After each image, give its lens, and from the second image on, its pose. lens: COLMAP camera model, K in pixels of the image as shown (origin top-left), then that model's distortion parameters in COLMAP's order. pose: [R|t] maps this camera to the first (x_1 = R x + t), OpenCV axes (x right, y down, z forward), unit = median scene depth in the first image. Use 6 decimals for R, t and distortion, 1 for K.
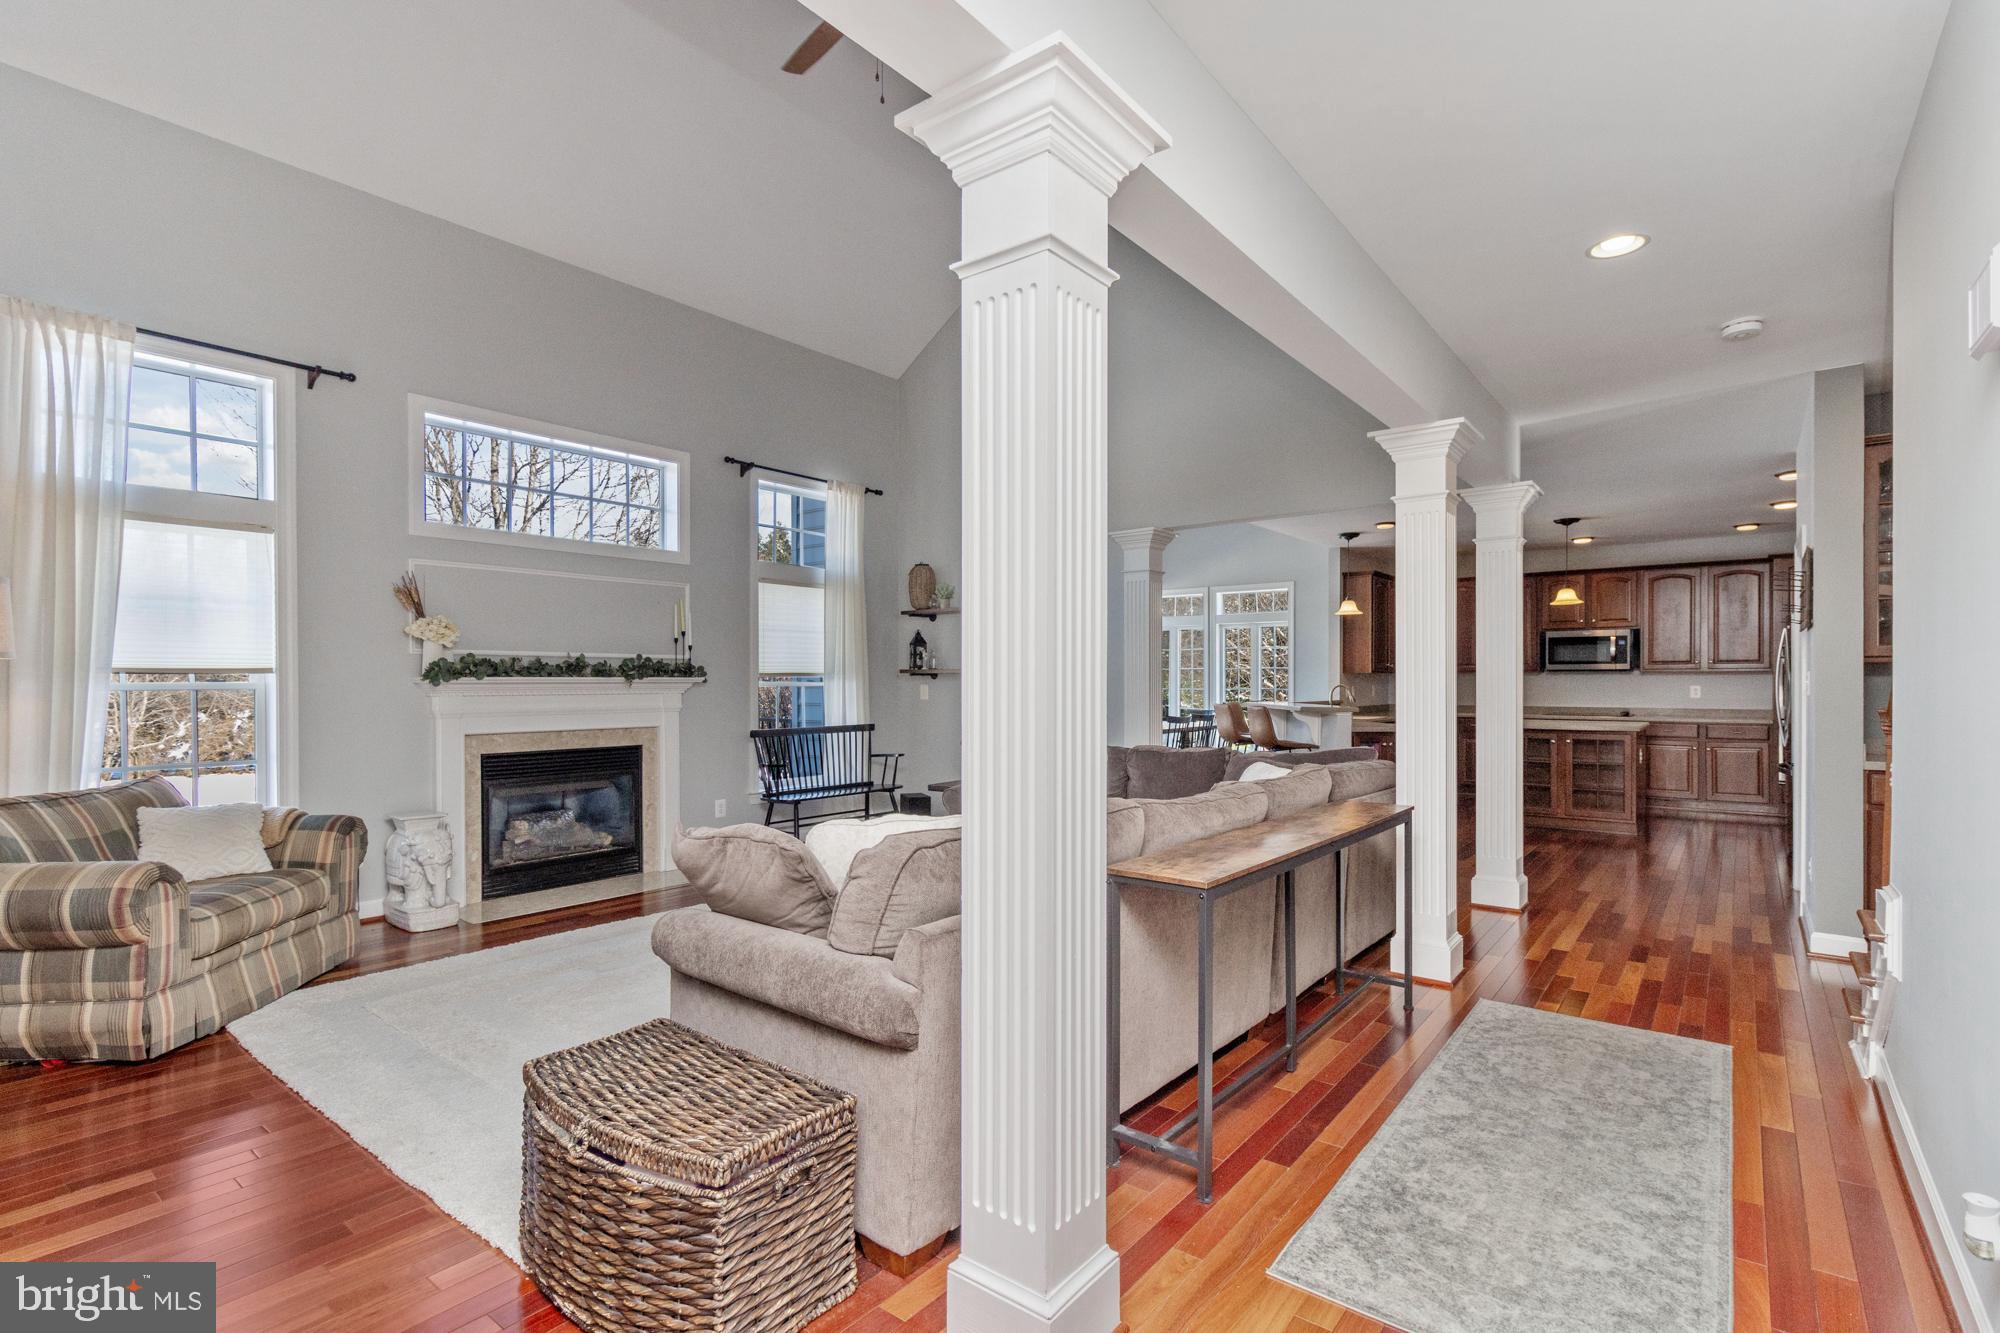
lens RADIAL K [[922.2, 0, 1009.8], [0, 922.2, 683.4], [0, 0, 1]] dist [-0.000005, 0.000917]
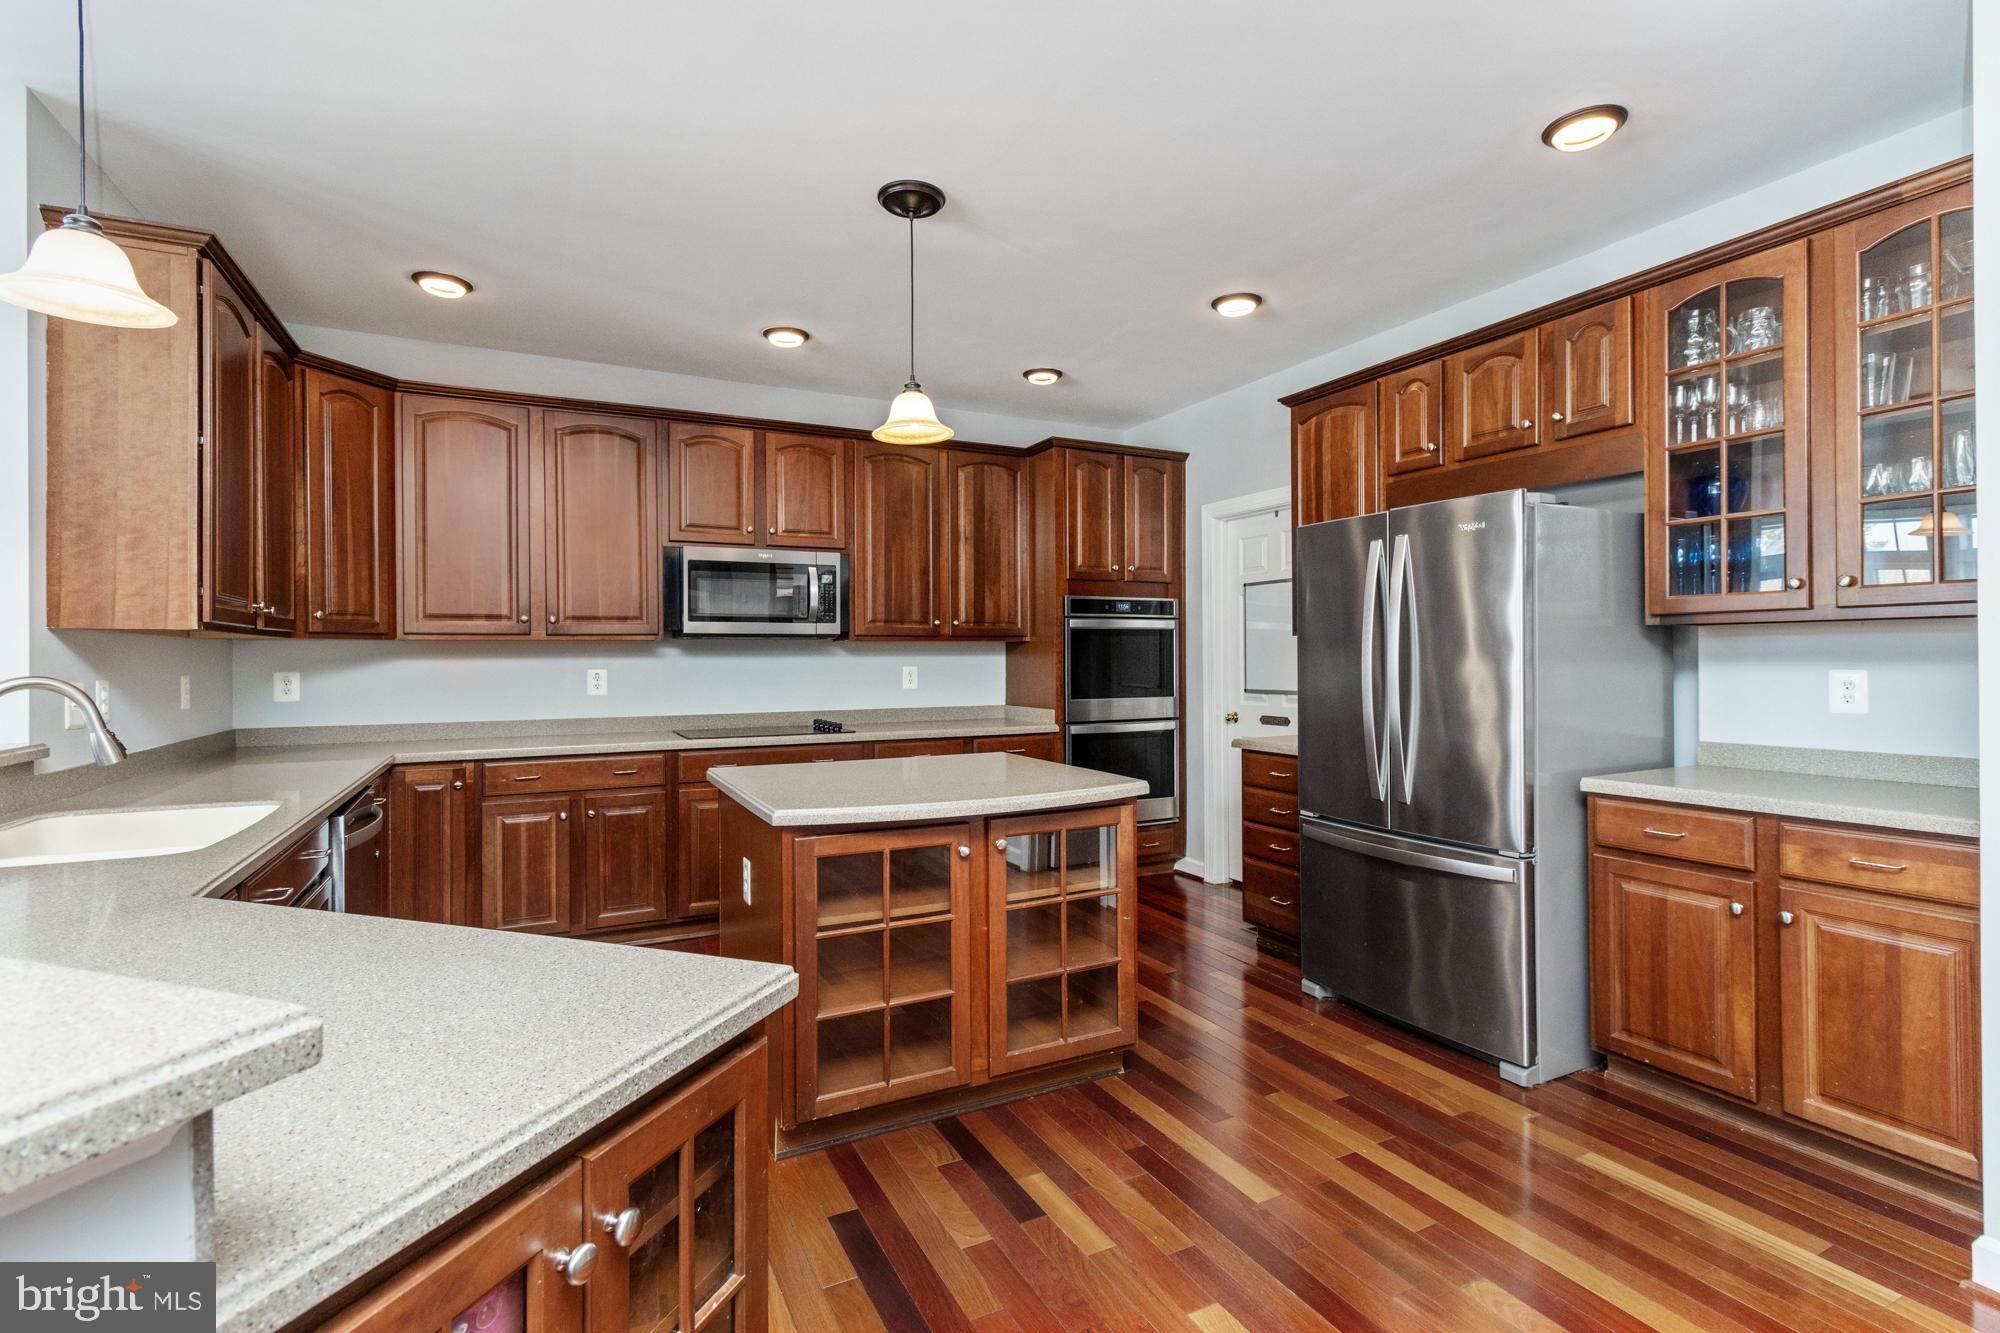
lens RADIAL K [[922.2, 0, 993.3], [0, 922.2, 654.9], [0, 0, 1]] dist [-0.000005, 0.000917]
pose [[0.429647, 0.002009, 0.902995, 0.460985], [0.007229, 0.999958, -0.005664, -0.002918], [-0.902968, 0.008961, 0.429615, 1.245385]]
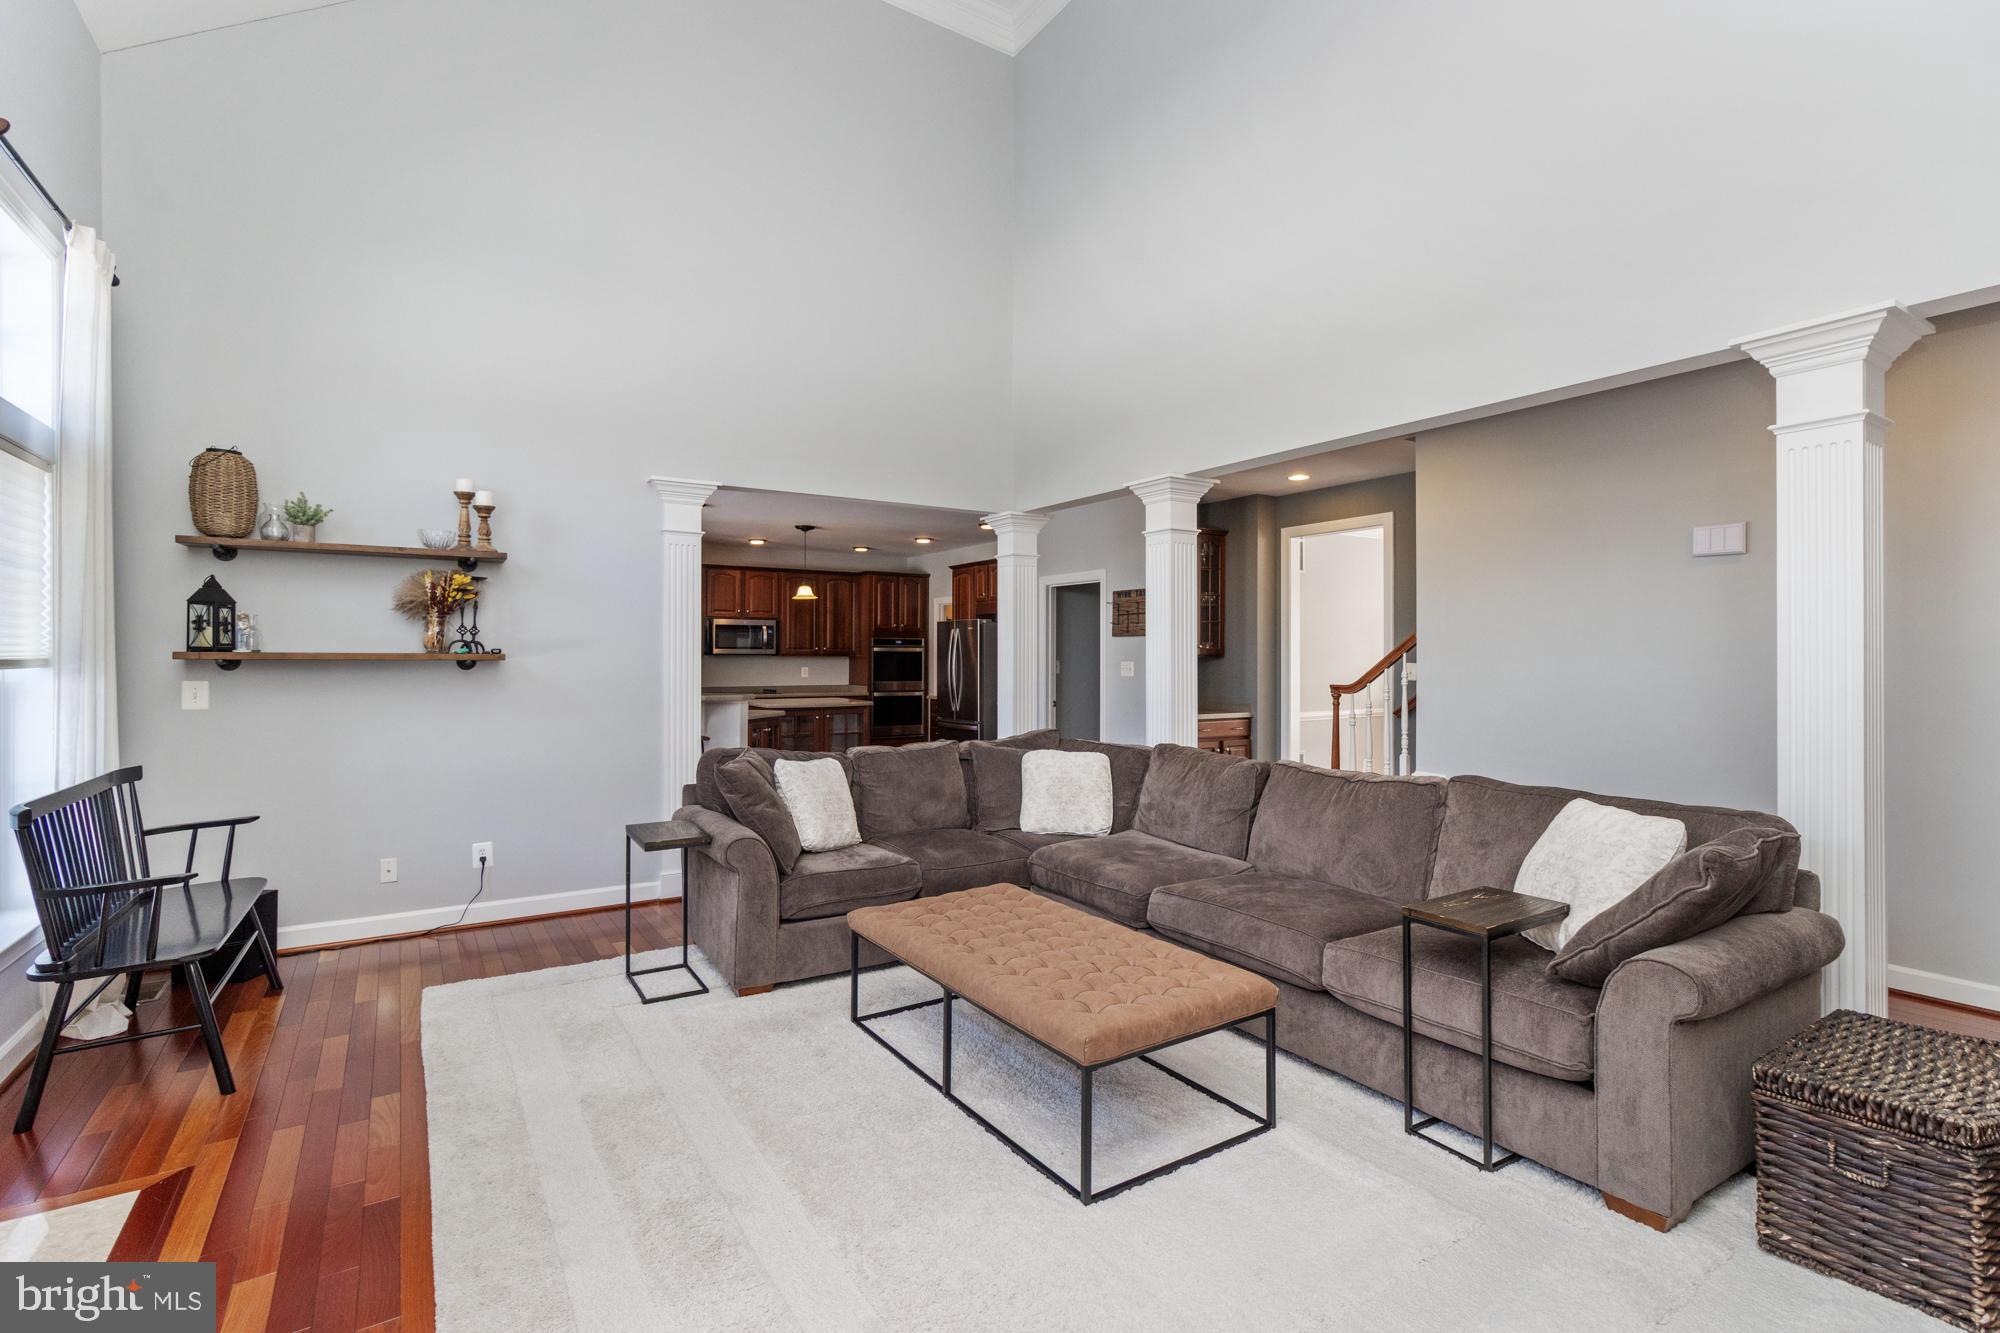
lens RADIAL K [[922.2, 0, 1001.4], [0, 922.2, 660.4], [0, 0, 1]] dist [-0.000005, 0.000917]
pose [[0.331492, -0.000551, 0.943458, -0.615481], [-0.001863, 0.999997, 0.001239, -0.016684], [-0.943456, -0.002168, 0.331490, 0.574497]]
